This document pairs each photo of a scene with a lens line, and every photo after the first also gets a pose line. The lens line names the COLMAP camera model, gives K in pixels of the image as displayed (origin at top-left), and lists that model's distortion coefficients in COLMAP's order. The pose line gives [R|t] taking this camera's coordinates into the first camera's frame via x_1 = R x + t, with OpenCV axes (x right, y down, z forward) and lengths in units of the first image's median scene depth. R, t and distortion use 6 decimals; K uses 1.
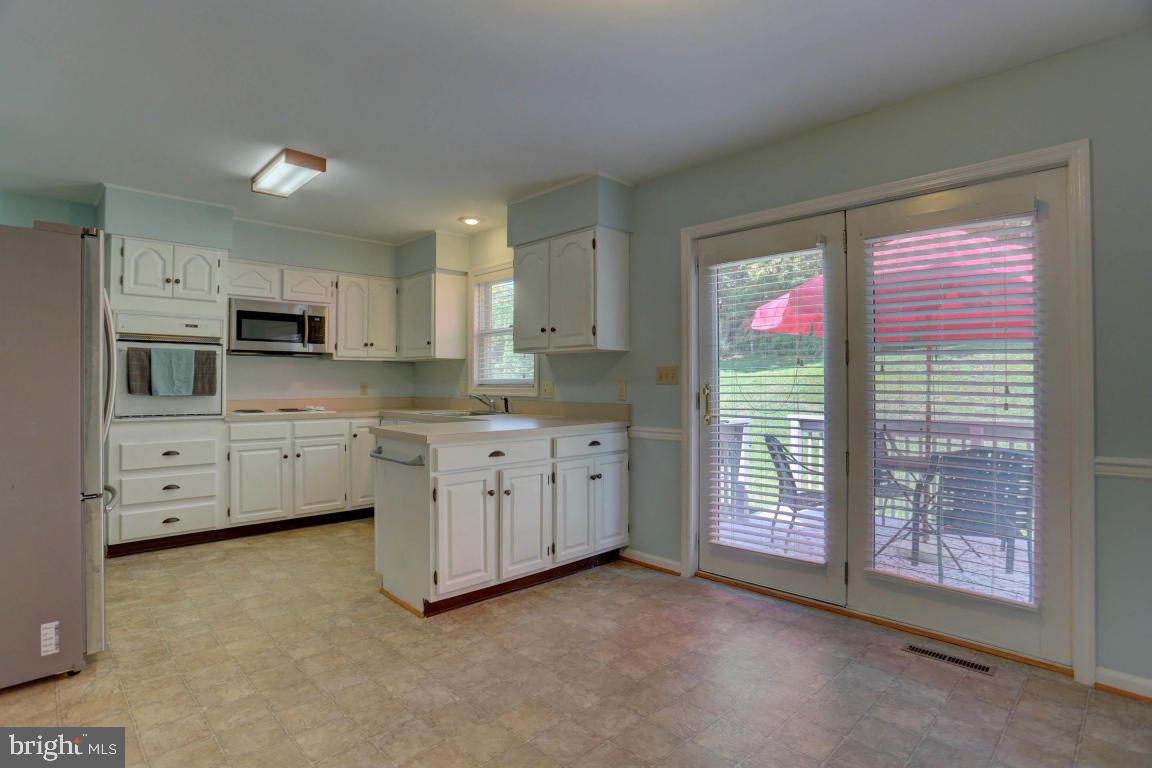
lens RADIAL K [[589.0, 0, 575.4], [0, 589.0, 376.6], [0, 0, 1]] dist [-0.083280, 0.039635]
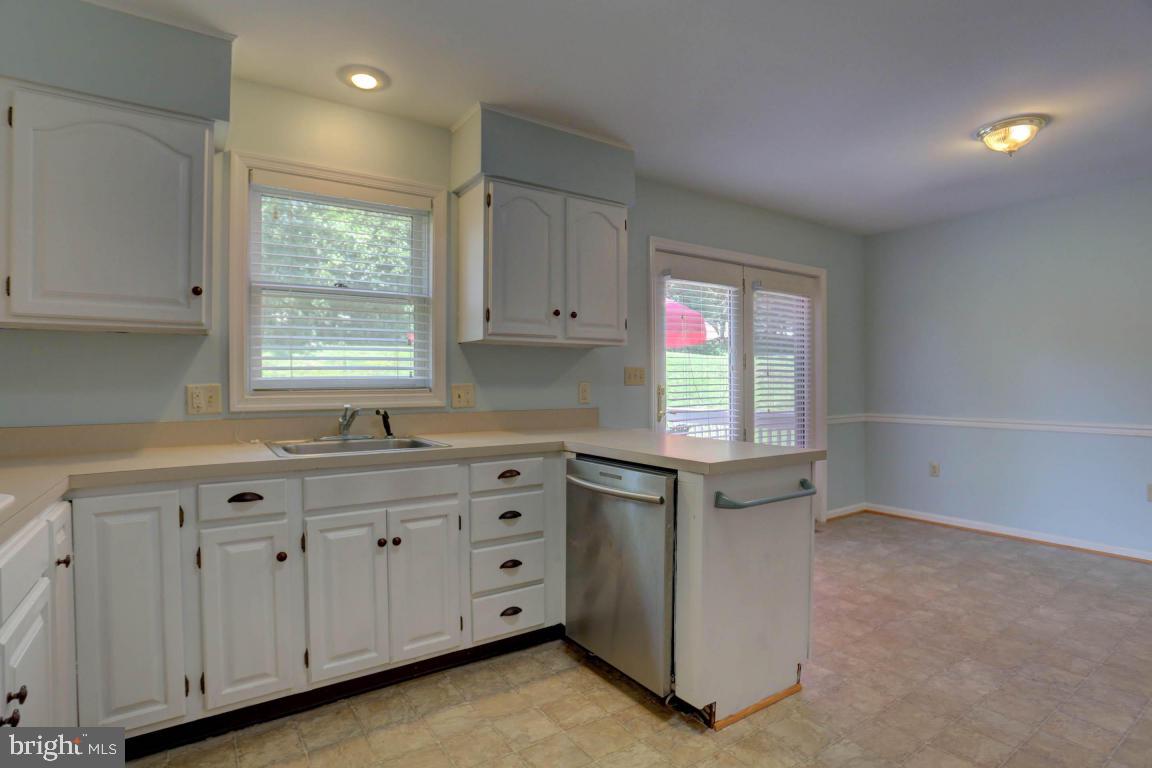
lens RADIAL K [[584.0, 0, 580.3], [0, 584.0, 385.7], [0, 0, 1]] dist [-0.084996, 0.040139]
pose [[0.163197, -0.006510, 0.986572, -0.797697], [-0.006148, 0.999952, 0.007615, 0.006587], [-0.986574, -0.007308, 0.163149, 0.882351]]
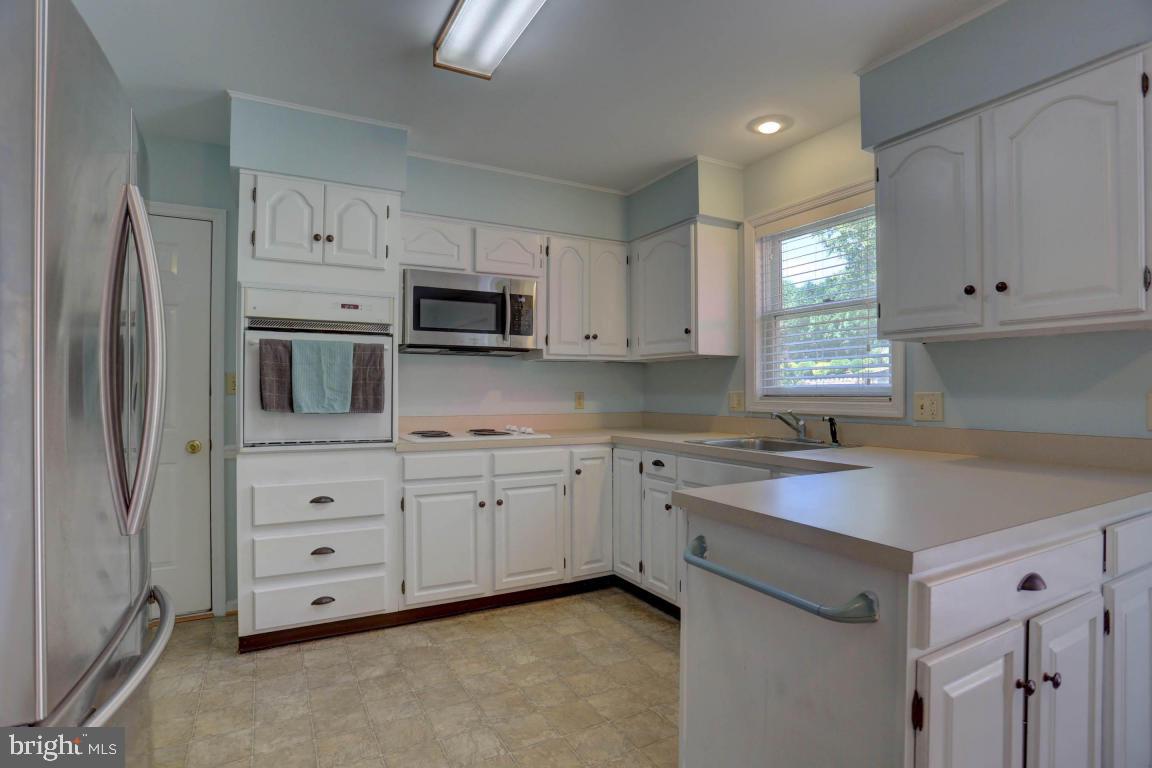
lens RADIAL K [[584.0, 0, 580.3], [0, 584.0, 385.7], [0, 0, 1]] dist [-0.084996, 0.040139]
pose [[0.966081, -0.001482, -0.258235, -0.262520], [0.002155, 0.999995, 0.002322, 0.001494], [0.258230, -0.002800, 0.966079, 0.459264]]
